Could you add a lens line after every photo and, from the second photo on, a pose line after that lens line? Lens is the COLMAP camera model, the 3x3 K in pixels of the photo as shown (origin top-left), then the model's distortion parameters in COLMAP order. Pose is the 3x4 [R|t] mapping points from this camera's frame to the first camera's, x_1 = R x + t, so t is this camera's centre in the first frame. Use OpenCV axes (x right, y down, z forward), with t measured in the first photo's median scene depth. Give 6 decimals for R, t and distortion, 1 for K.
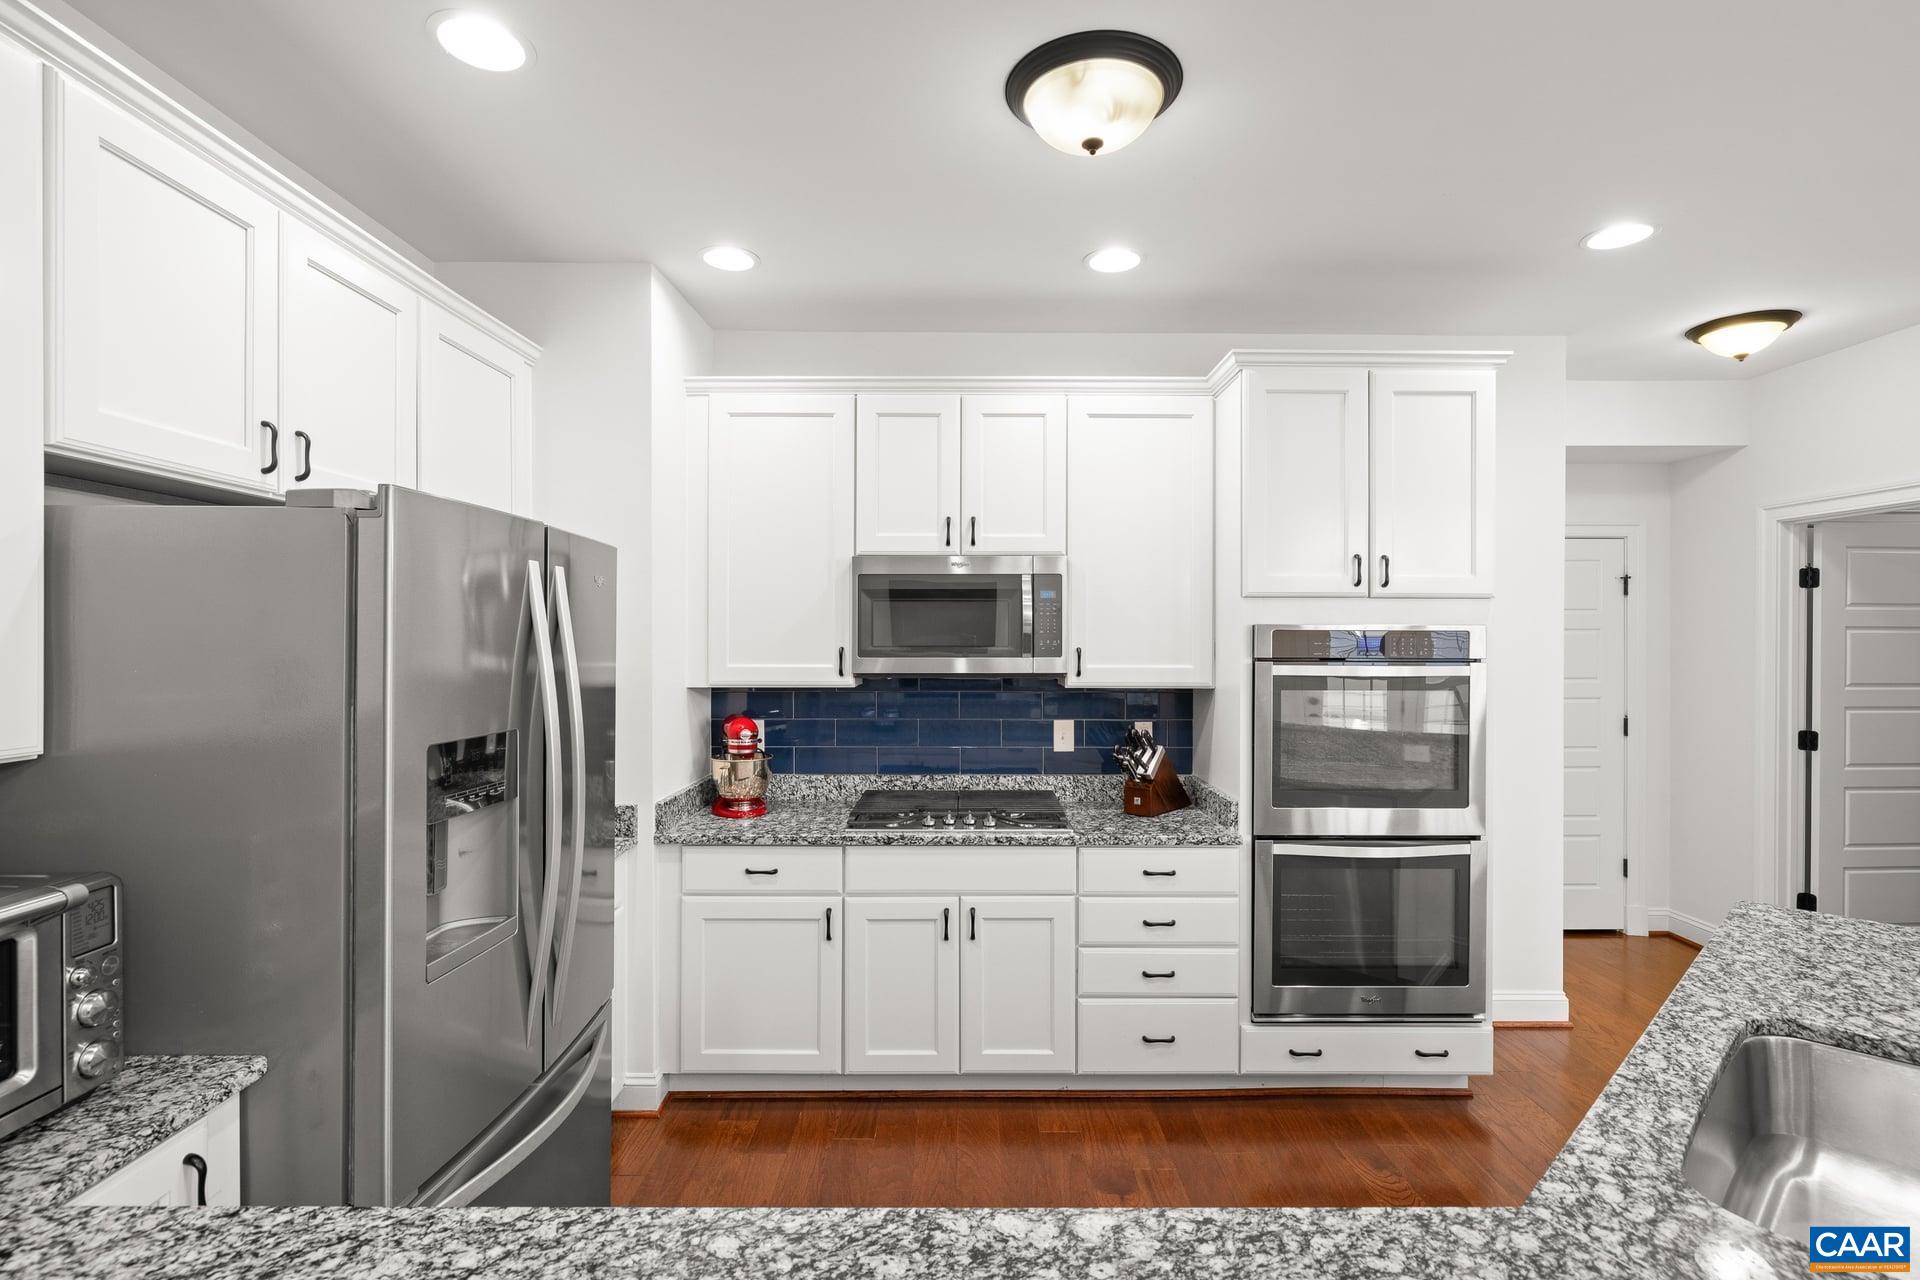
lens RADIAL K [[902.9, 0, 957.8], [0, 902.9, 637.0], [0, 0, 1]] dist [-0.007509, 0.001787]
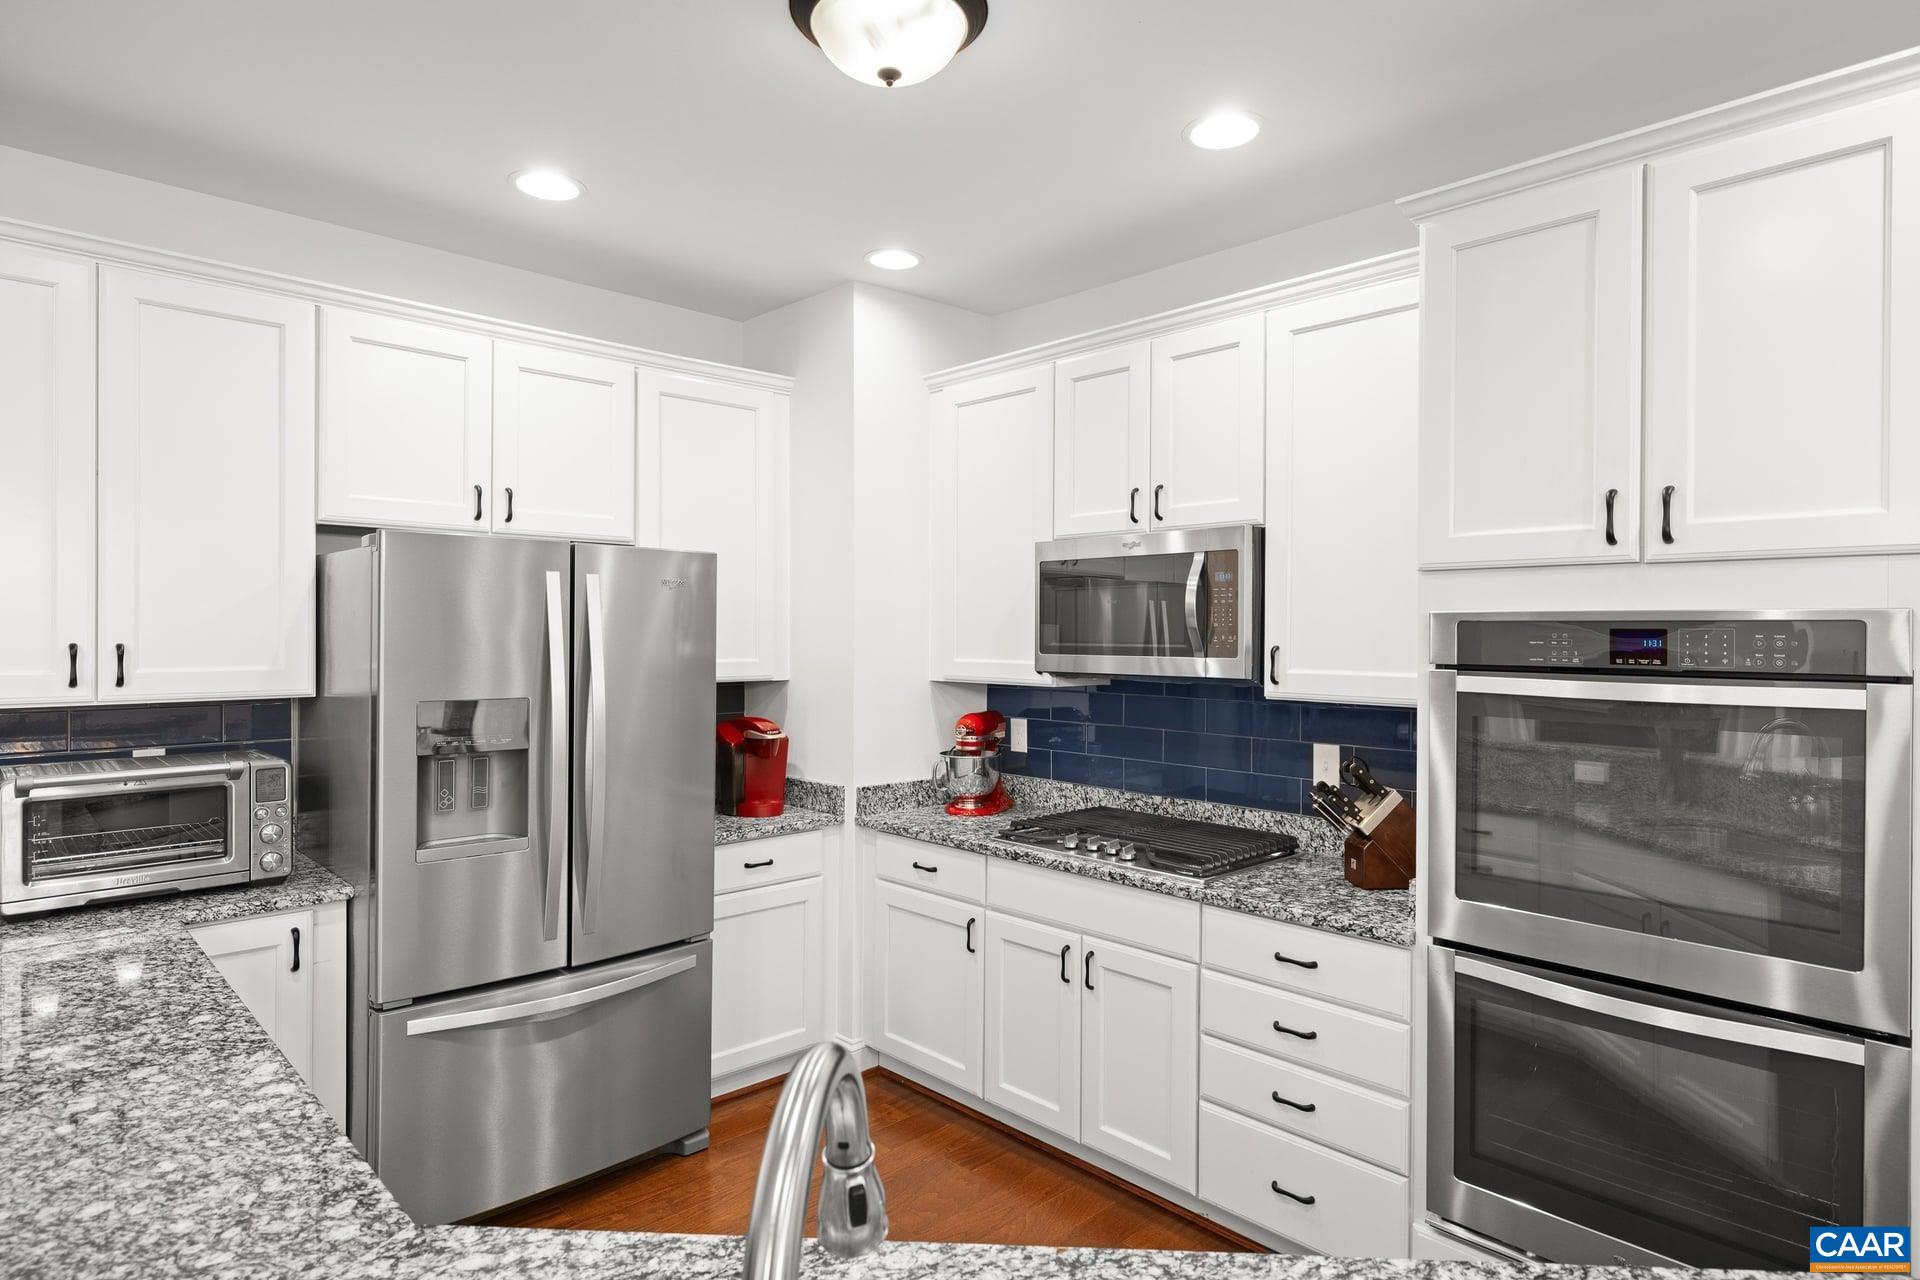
lens RADIAL K [[1051.3, 0, 950.2], [0, 1051.3, 630.4], [0, 0, 1]] dist [0.005495, -0.001396]
pose [[0.686331, 0.000844, -0.727289, 0.644524], [-0.002934, 0.999994, -0.001609, 0.001409], [0.727284, 0.003238, 0.686329, 0.226751]]
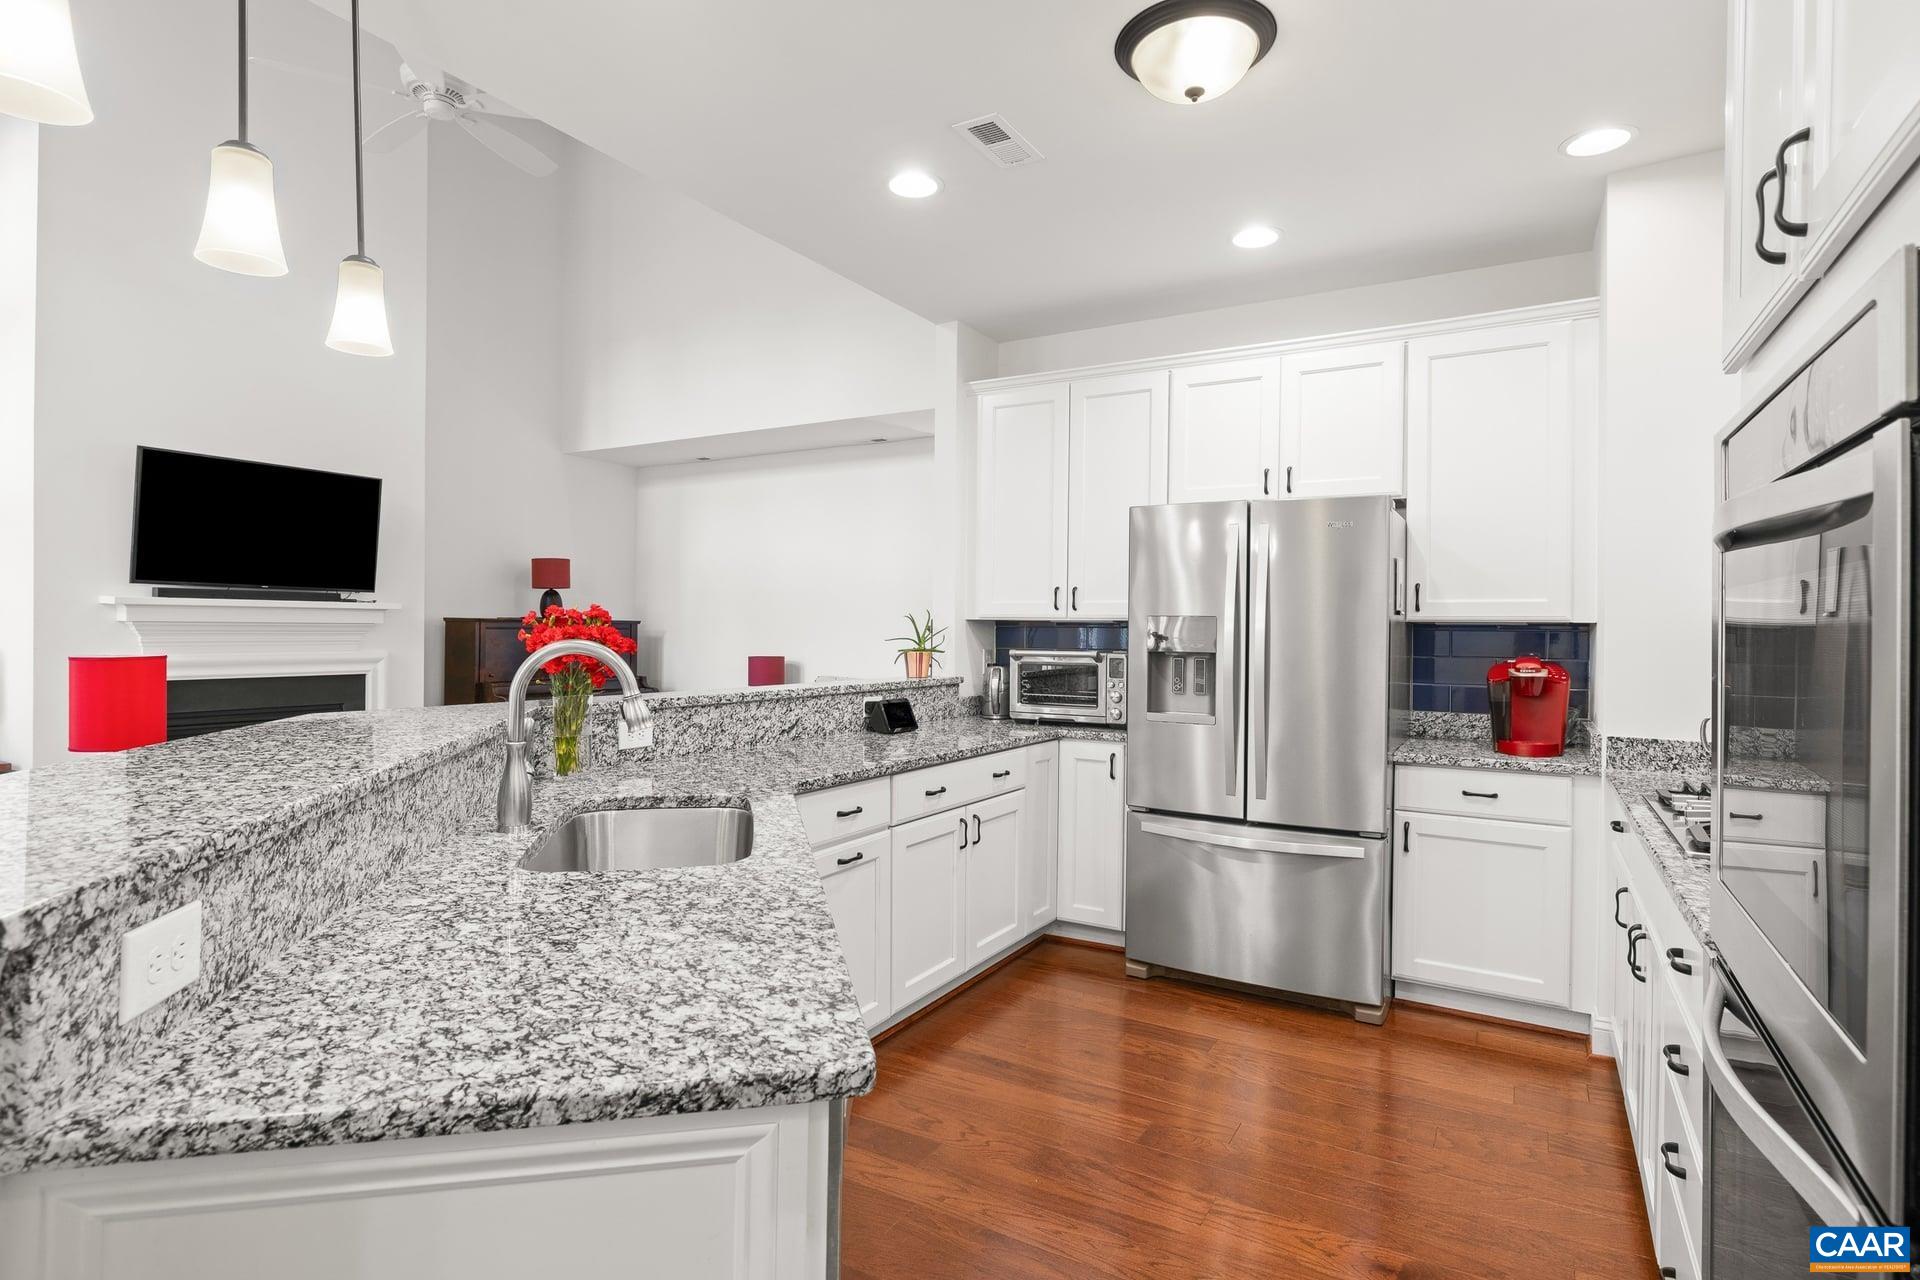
lens RADIAL K [[983.1, 0, 956.9], [0, 983.1, 633.8], [0, 0, 1]] dist [0.005237, 0.000990]
pose [[-0.509116, -0.004481, -0.860686, 0.917749], [-0.013232, 0.999909, 0.002622, 0.083253], [0.860596, 0.012724, -0.509129, 0.939850]]
